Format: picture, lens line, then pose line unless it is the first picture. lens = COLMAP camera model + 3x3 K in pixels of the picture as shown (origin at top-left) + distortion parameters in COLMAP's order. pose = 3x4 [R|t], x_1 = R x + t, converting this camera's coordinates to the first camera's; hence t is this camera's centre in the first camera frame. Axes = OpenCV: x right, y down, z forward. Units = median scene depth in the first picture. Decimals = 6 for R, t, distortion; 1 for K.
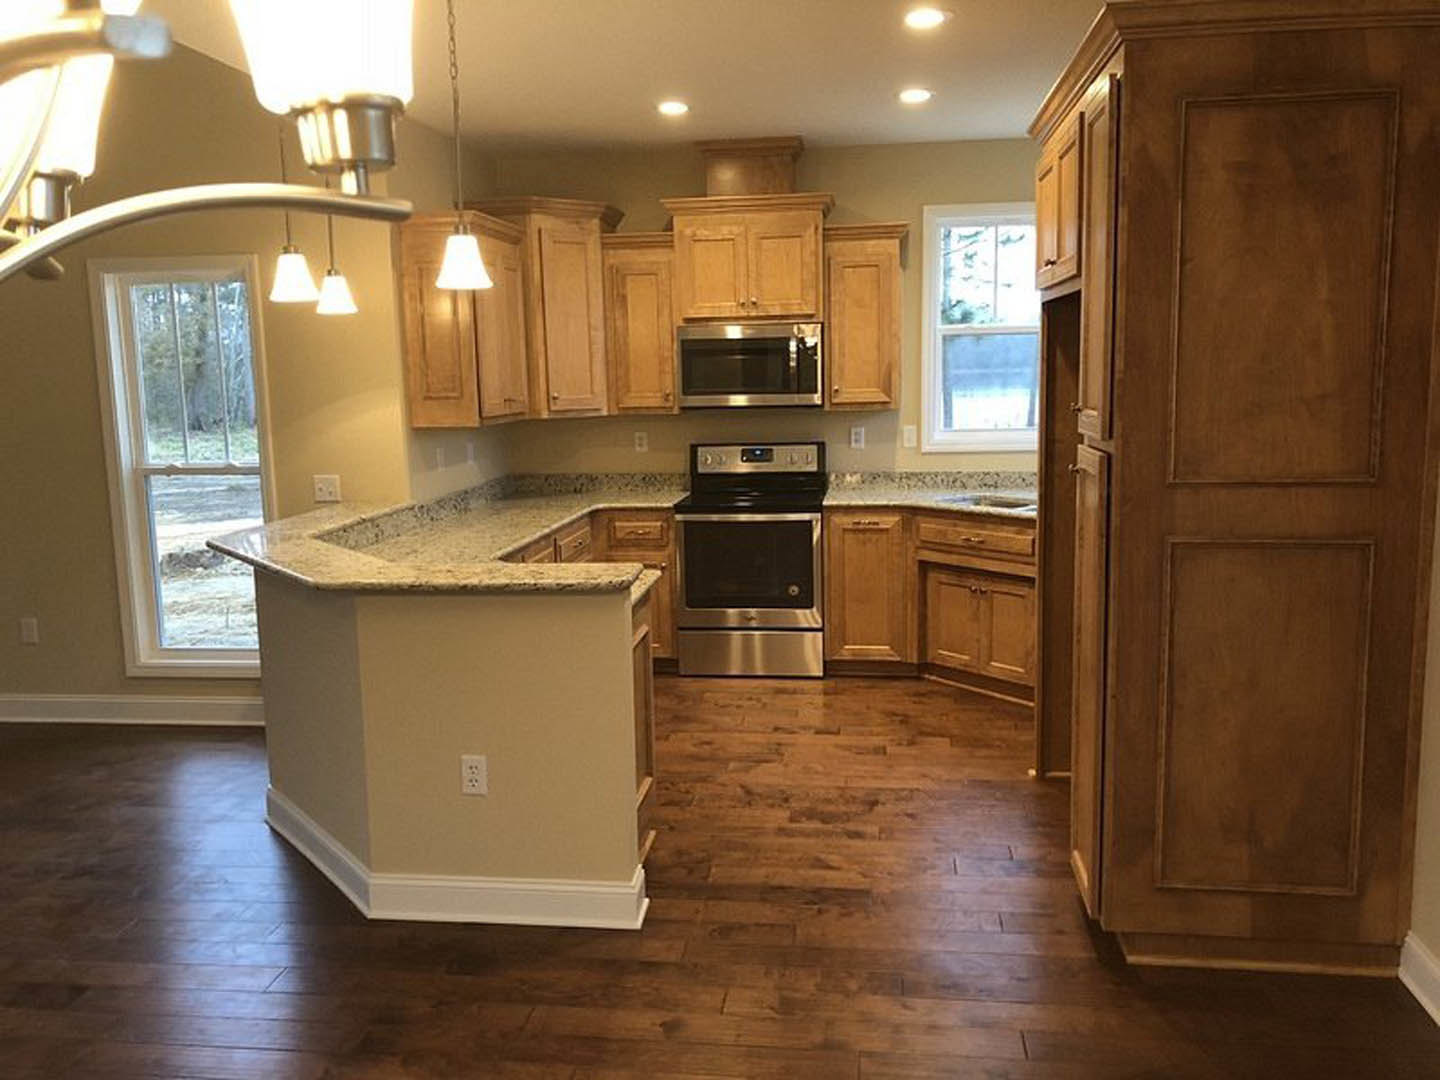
lens RADIAL K [[1195.1, 0, 725.0], [0, 1195.1, 540.4], [0, 0, 1]] dist [0.160181, 0.000869]
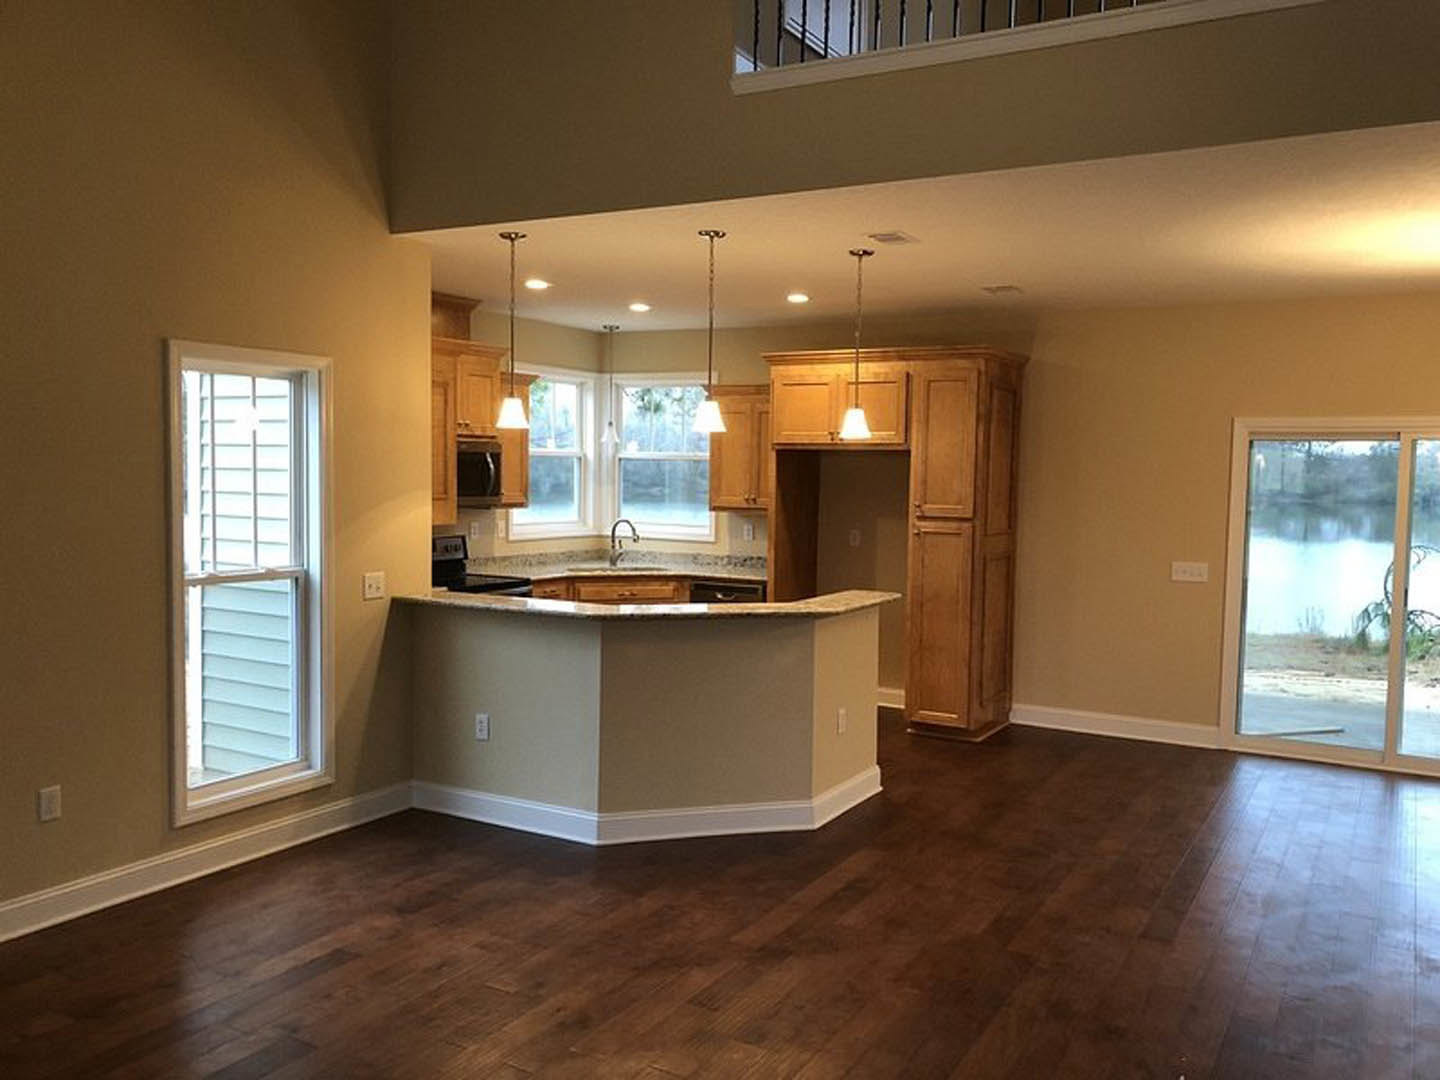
lens RADIAL K [[1195.1, 0, 721.2], [0, 1195.1, 536.5], [0, 0, 1]] dist [0.160181, 0.000869]
pose [[0.387867, -0.026660, 0.921330, -1.117504], [0.115102, 0.993158, -0.019718, -0.028439], [-0.914500, 0.113695, 0.388281, 0.304724]]
